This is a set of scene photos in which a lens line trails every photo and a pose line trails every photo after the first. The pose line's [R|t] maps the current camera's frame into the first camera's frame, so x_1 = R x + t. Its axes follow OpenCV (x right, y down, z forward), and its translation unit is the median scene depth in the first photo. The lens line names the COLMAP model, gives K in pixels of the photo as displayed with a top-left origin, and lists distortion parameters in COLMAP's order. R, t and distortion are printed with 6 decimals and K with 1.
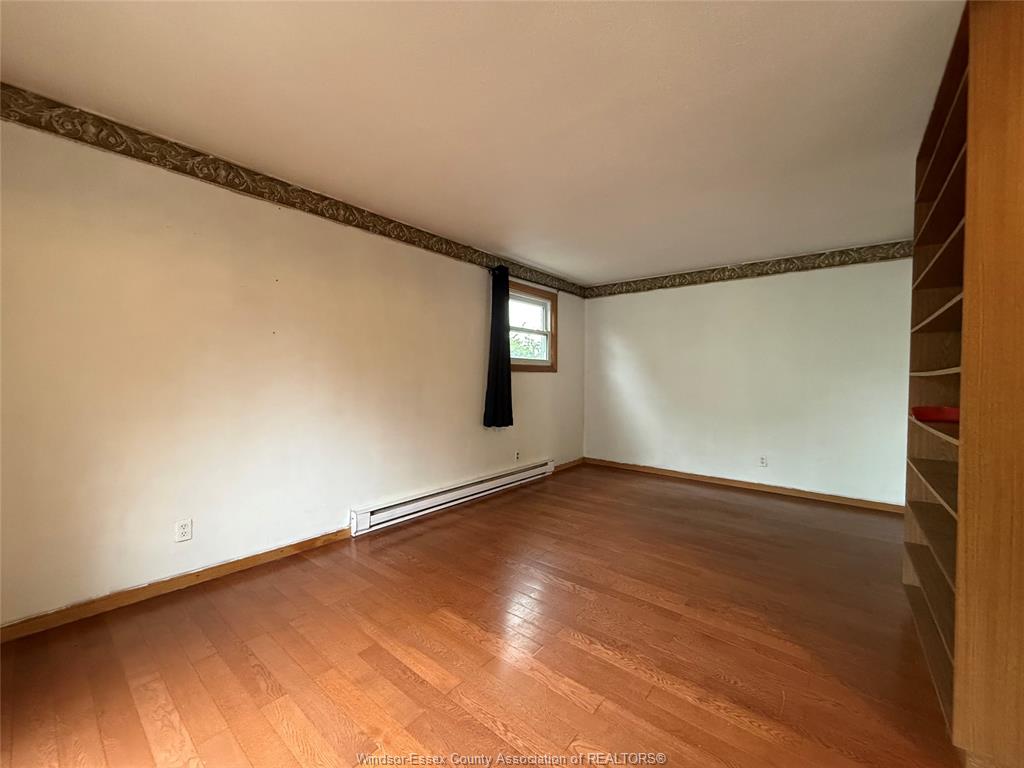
lens RADIAL K [[409.3, 0, 511.3], [0, 409.3, 379.0], [0, 0, 1]] dist [0.001369, 0.000729]
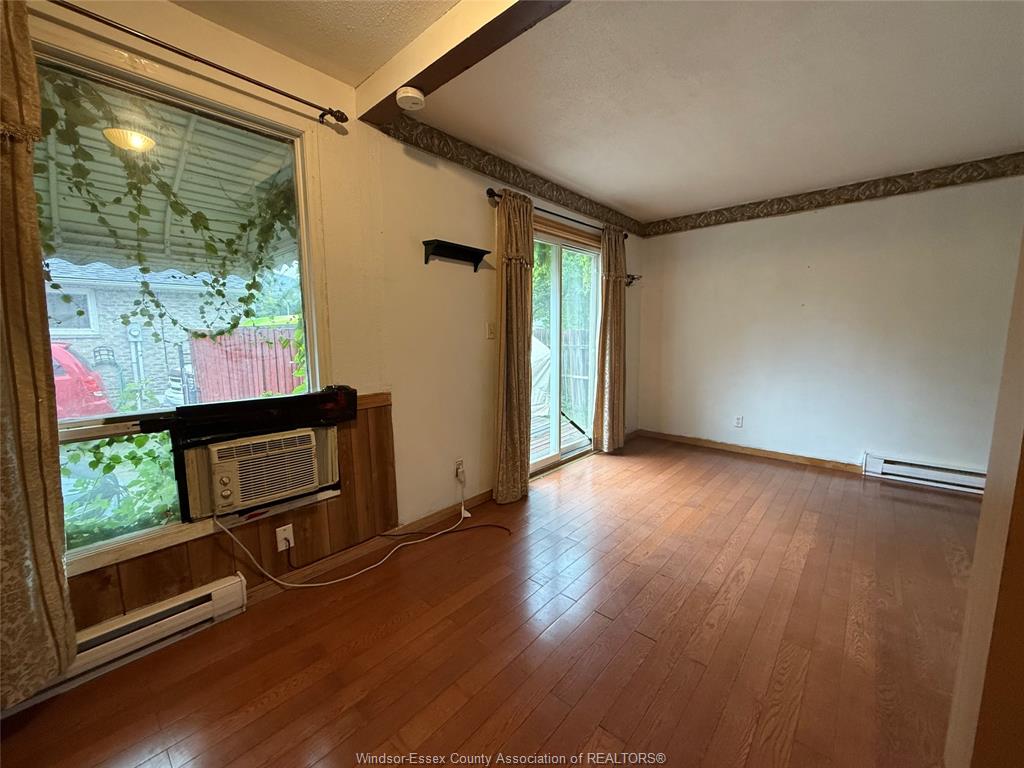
lens RADIAL K [[409.3, 0, 508.7], [0, 409.3, 382.4], [0, 0, 1]] dist [0.001369, 0.000729]
pose [[-0.047052, 0.106202, -0.993231, 0.843484], [-0.000709, 0.994328, 0.106352, 0.001395], [0.998892, 0.005708, -0.046710, 0.045548]]
